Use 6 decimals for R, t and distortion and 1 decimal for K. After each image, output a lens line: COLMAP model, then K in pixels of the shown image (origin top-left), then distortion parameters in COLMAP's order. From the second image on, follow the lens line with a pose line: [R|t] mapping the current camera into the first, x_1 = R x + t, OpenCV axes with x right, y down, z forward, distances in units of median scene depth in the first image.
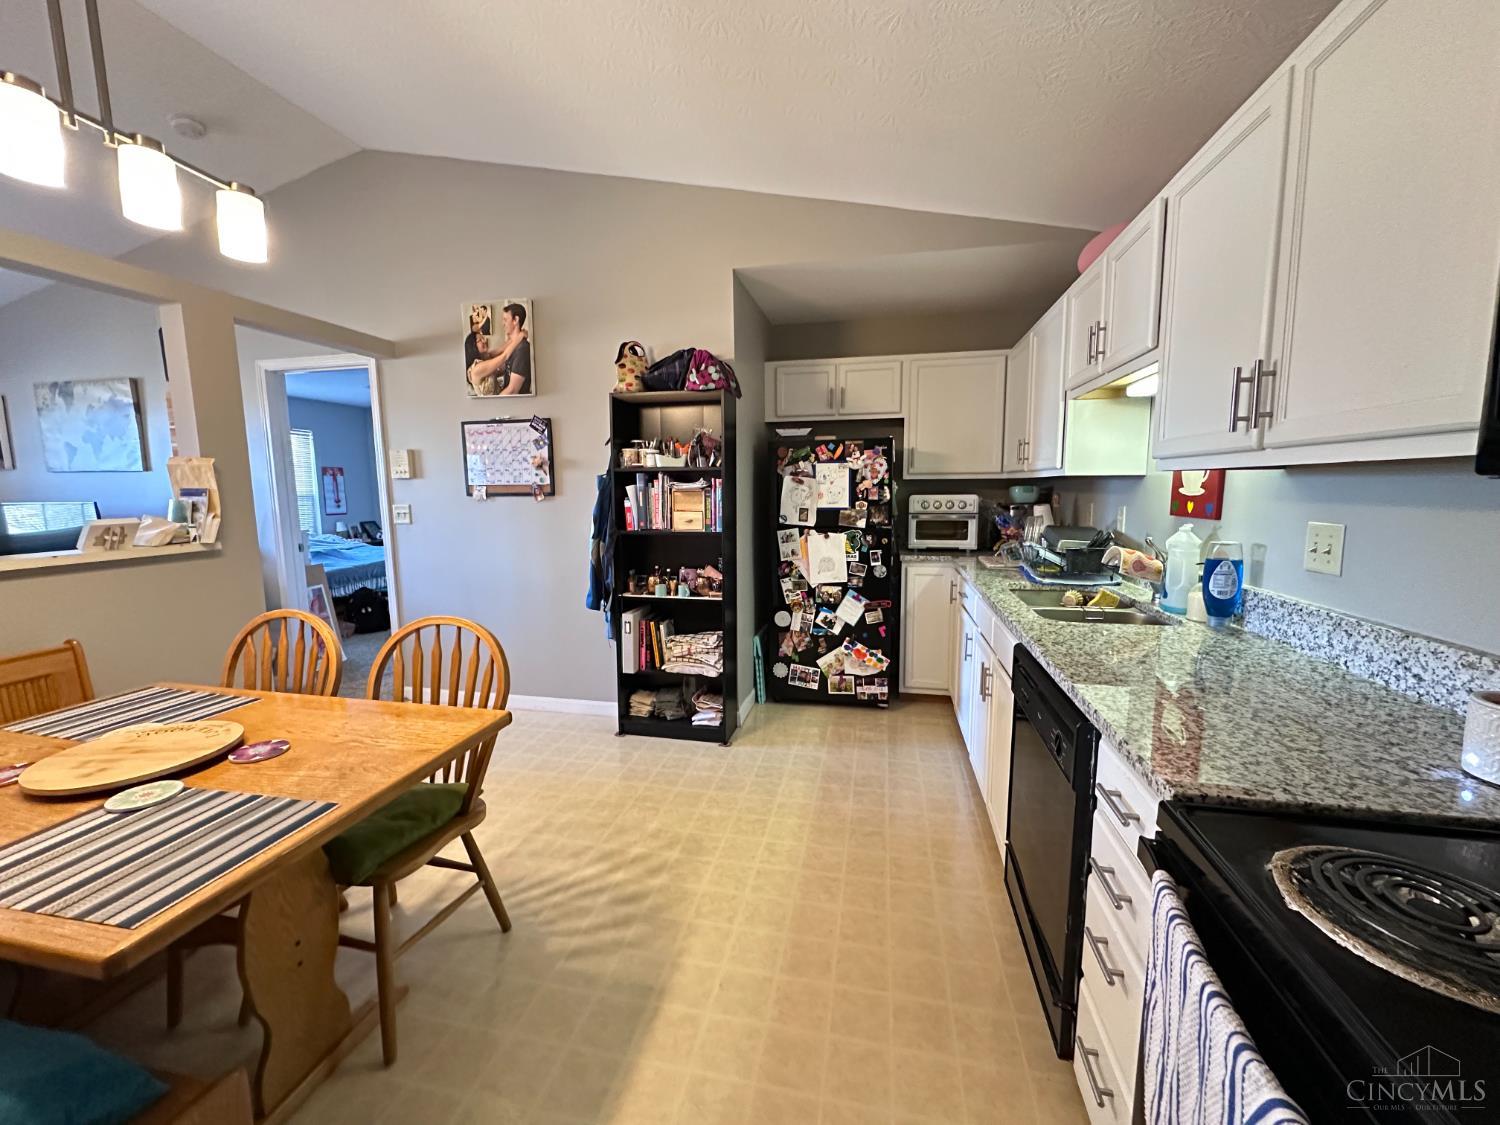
lens RADIAL K [[601.0, 0, 747.4], [0, 601.0, 556.1], [0, 0, 1]] dist [-0.000964, -0.000141]
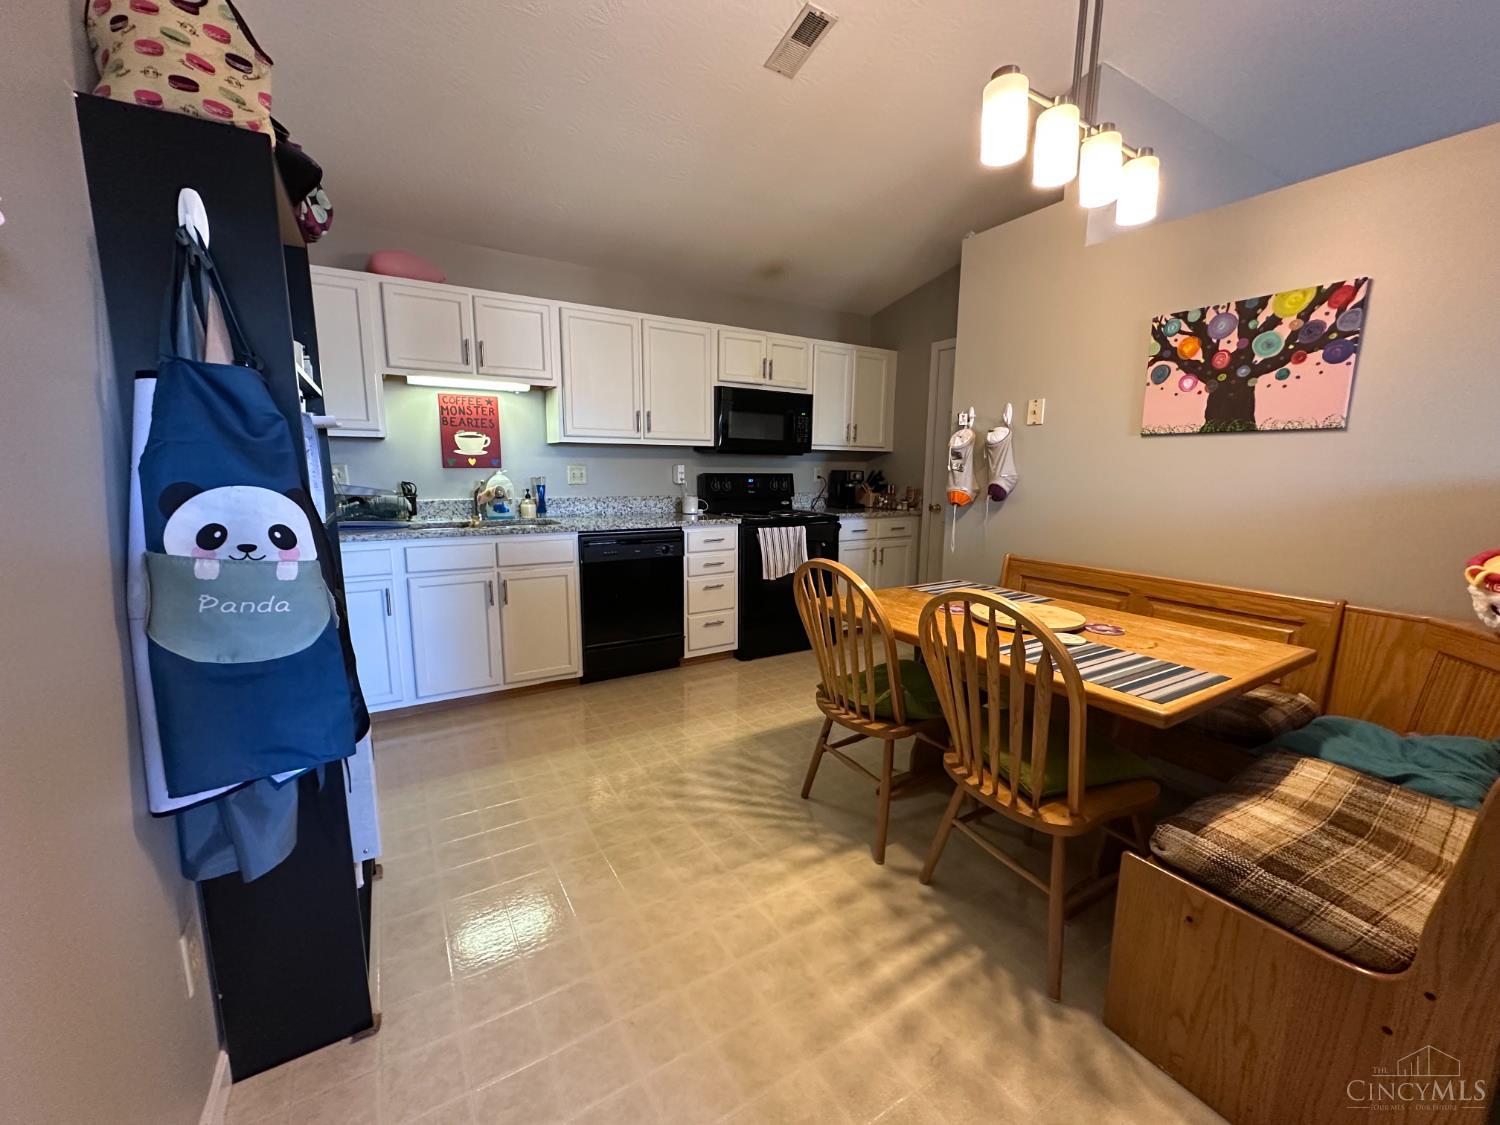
lens RADIAL K [[601.0, 0, 748.2], [0, 601.0, 559.3], [0, 0, 1]] dist [-0.000964, -0.000141]
pose [[-0.694292, -0.104153, 0.712117, -0.843020], [0.091270, 0.968742, 0.230672, -0.113629], [-0.713882, 0.225149, -0.663084, 1.310822]]
